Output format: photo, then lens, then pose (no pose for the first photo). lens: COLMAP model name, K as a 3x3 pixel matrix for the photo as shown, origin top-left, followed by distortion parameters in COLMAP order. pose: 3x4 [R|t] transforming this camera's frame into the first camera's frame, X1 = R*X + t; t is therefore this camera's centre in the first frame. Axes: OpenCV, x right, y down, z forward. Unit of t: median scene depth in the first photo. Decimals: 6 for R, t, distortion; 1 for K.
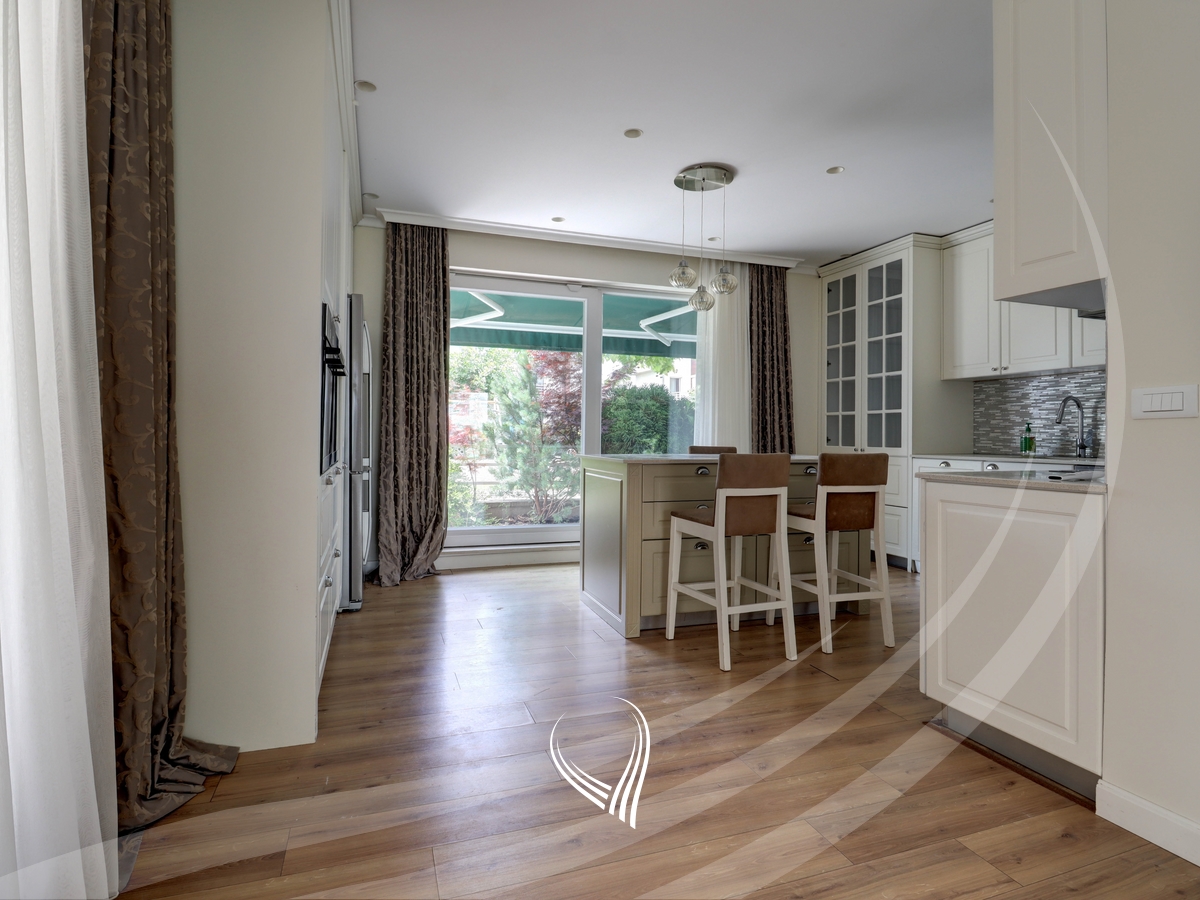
lens RADIAL K [[627.3, 0, 603.3], [0, 627.3, 432.0], [0, 0, 1]] dist [0.004618, -0.015570]
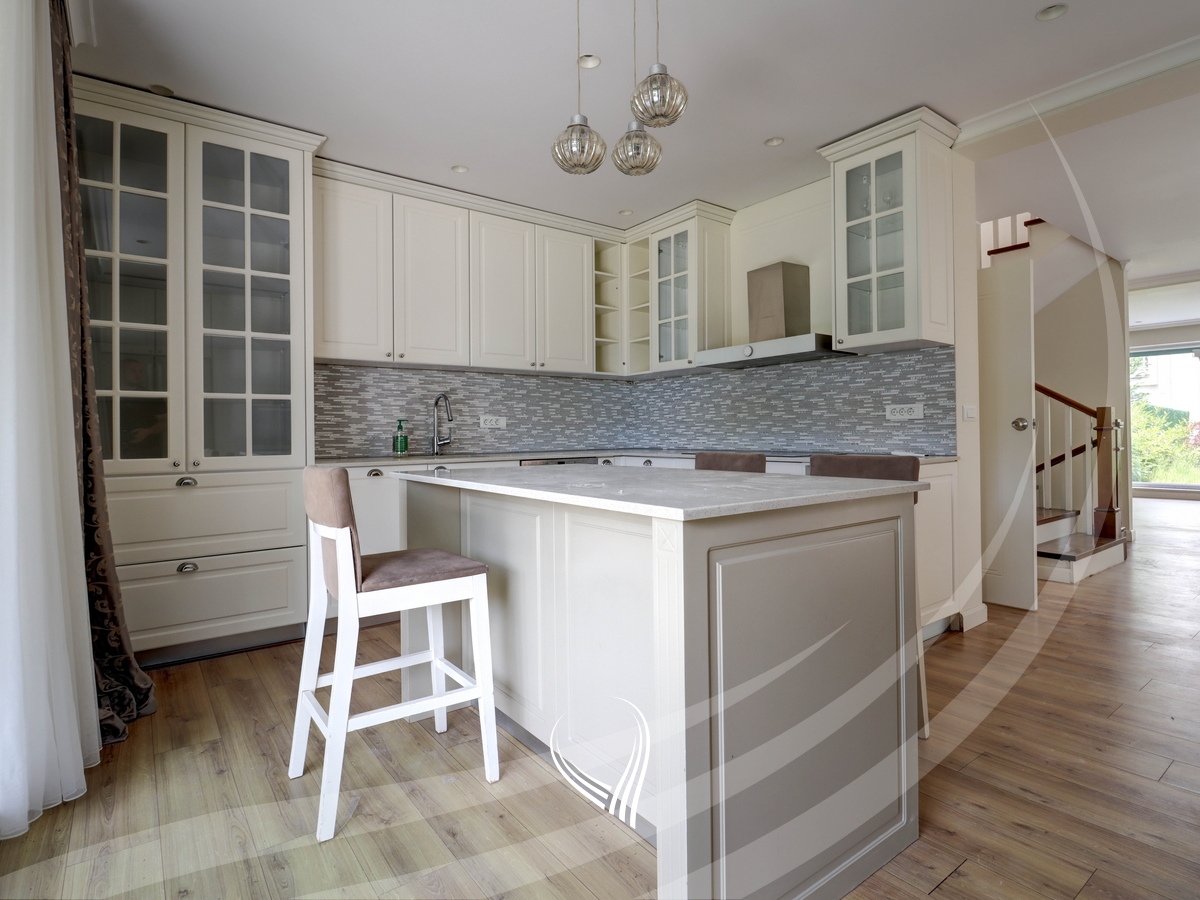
lens RADIAL K [[627.3, 0, 603.3], [0, 627.3, 432.0], [0, 0, 1]] dist [0.004618, -0.015570]
pose [[-0.296557, -0.002694, 0.955011, -0.175394], [0.003294, 0.999987, 0.003844, 0.000192], [-0.955009, 0.004286, -0.296544, 0.661998]]
